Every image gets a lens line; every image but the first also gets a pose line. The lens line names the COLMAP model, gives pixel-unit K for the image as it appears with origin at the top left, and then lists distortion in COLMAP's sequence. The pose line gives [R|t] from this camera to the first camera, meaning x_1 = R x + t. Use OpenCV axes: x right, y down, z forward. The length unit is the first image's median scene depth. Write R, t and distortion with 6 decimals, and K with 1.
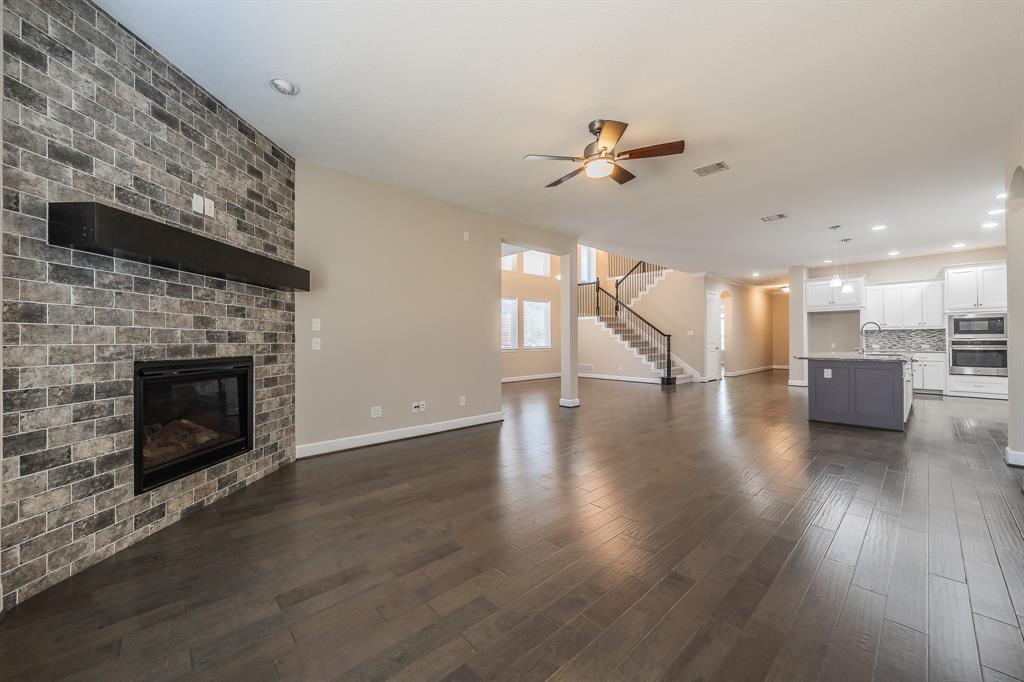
lens RADIAL K [[384.8, 0, 517.6], [0, 384.8, 336.2], [0, 0, 1]] dist [0.000999, 0.000001]
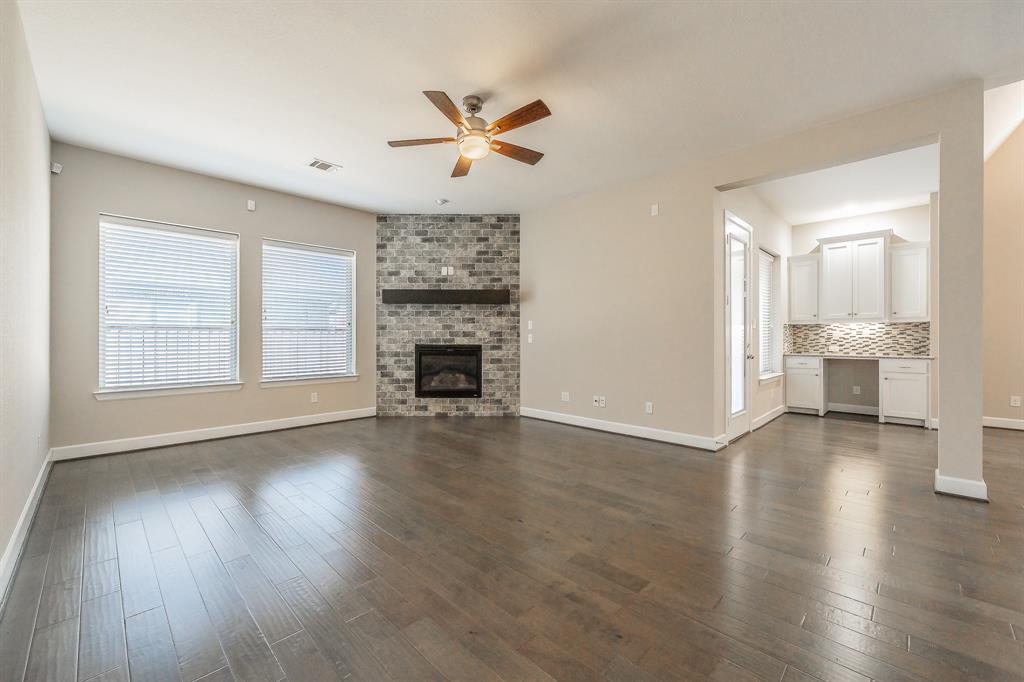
lens RADIAL K [[435.9, 0, 521.2], [0, 435.9, 336.3], [0, 0, 1]] dist [0.002461, 0.000027]
pose [[0.027240, 0.001074, -0.999628, 1.562090], [0.010230, 0.999947, 0.001353, 0.014021], [0.999577, -0.010263, 0.027228, 1.345164]]
